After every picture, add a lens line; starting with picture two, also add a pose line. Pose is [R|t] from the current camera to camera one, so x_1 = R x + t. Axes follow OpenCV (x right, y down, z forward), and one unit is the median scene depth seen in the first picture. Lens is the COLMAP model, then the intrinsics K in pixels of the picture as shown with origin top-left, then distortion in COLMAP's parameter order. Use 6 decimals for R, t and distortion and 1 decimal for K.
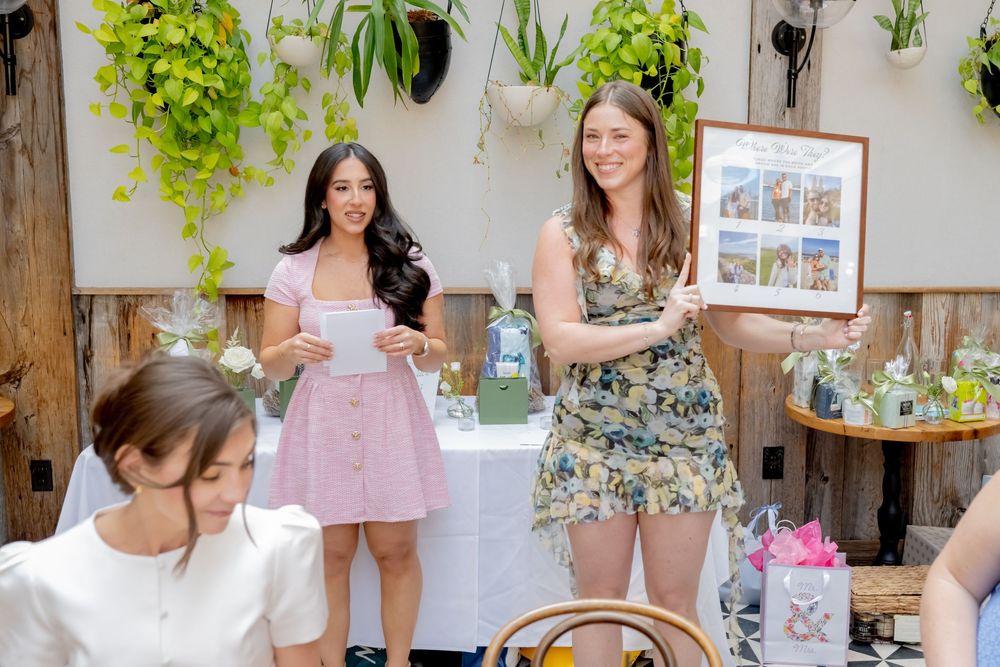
lens RADIAL K [[1121.5, 0, 570.4], [0, 1121.5, 334.8], [0, 0, 1]] dist [-0.001938, 0.000000]
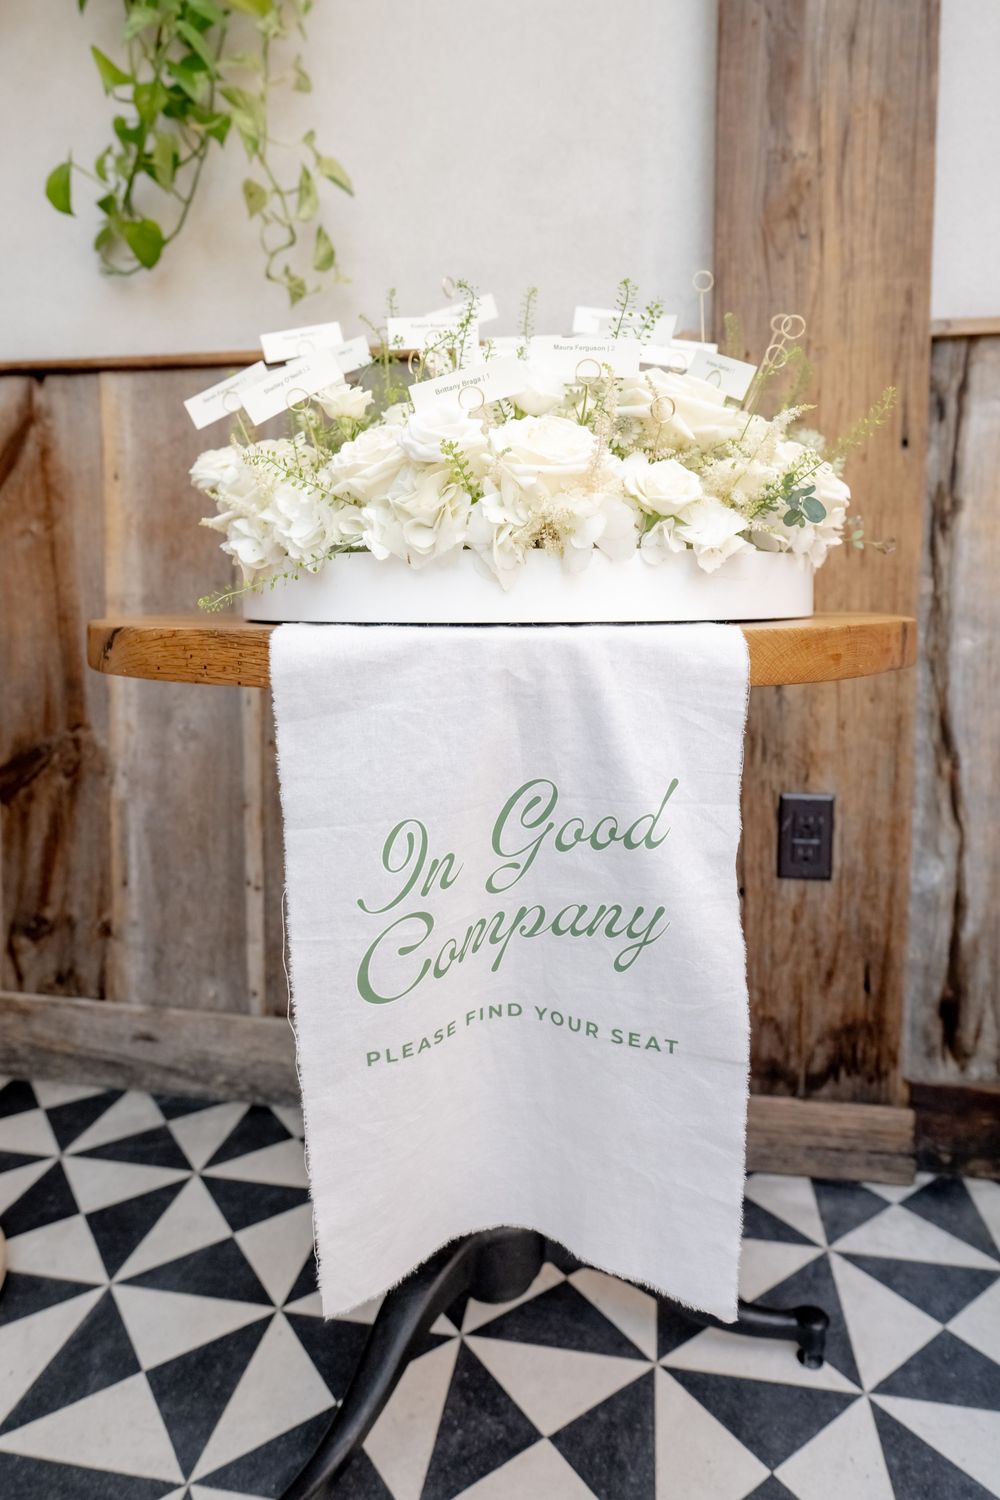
lens RADIAL K [[859.2, 0, 498.3], [0, 859.2, 659.8], [0, 0, 1]] dist [0.000321, 0.003644]
pose [[0.971067, 0.012655, -0.238473, -0.520318], [-0.032825, 0.996190, -0.080799, 0.096951], [0.236542, 0.086290, 0.967782, 0.722209]]
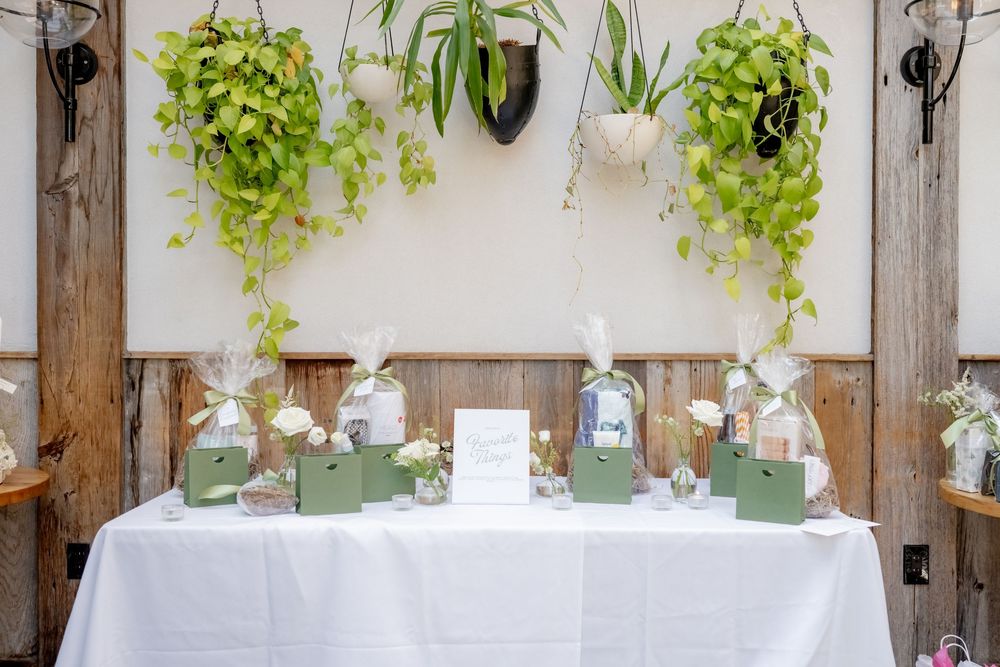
lens RADIAL K [[963.4, 0, 499.0], [0, 963.4, 330.0], [0, 0, 1]] dist [-0.002264, 0.000000]
pose [[0.994306, -0.006256, -0.106379, -0.056891], [-0.008914, 0.989893, -0.141533, 0.050676], [0.106189, 0.141675, 0.984201, 0.262296]]
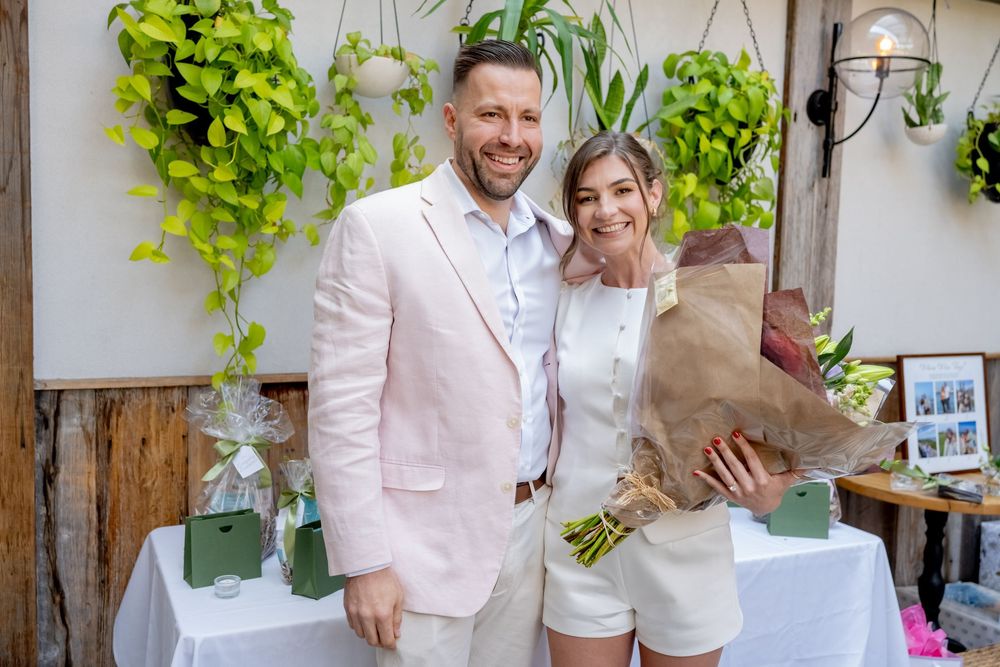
lens RADIAL K [[963.4, 0, 502.0], [0, 963.4, 336.5], [0, 0, 1]] dist [-0.002264, 0.000000]
pose [[0.938359, -0.012246, 0.345446, -0.382427], [0.029624, 0.998544, -0.045072, -0.034199], [-0.344391, 0.052527, 0.937356, 0.321545]]
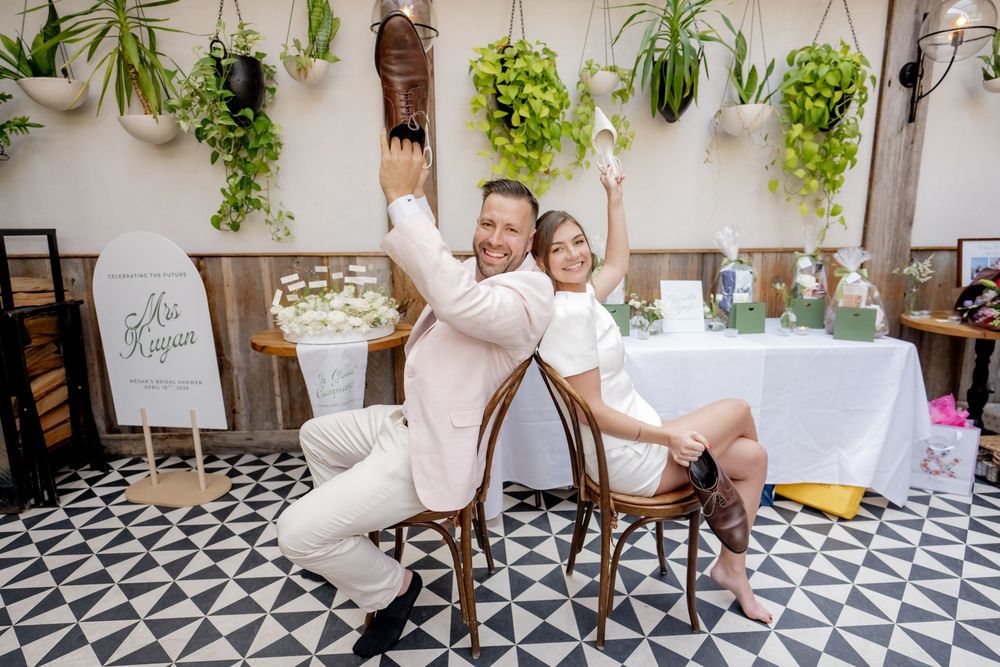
lens RADIAL K [[572.8, 0, 506.0], [0, 572.8, 337.1], [0, 0, 1]] dist [0.000321, 0.003644]
pose [[0.999452, -0.011000, -0.031220, -0.335149], [0.012373, 0.998949, 0.044137, 0.043787], [0.030702, -0.044500, 0.998538, 0.216773]]
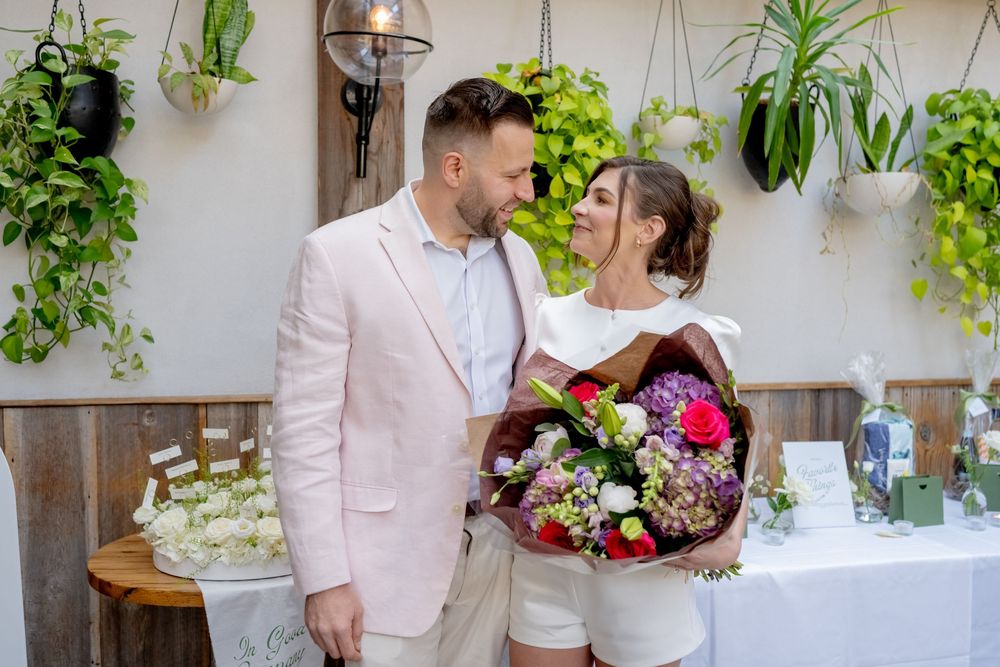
lens RADIAL K [[963.4, 0, 497.7], [0, 963.4, 333.1], [0, 0, 1]] dist [-0.002264, 0.000000]
pose [[0.989621, -0.014109, 0.143011, -0.488208], [0.028517, 0.994658, -0.099204, -0.009993], [-0.140847, 0.102252, 0.984737, 0.230654]]
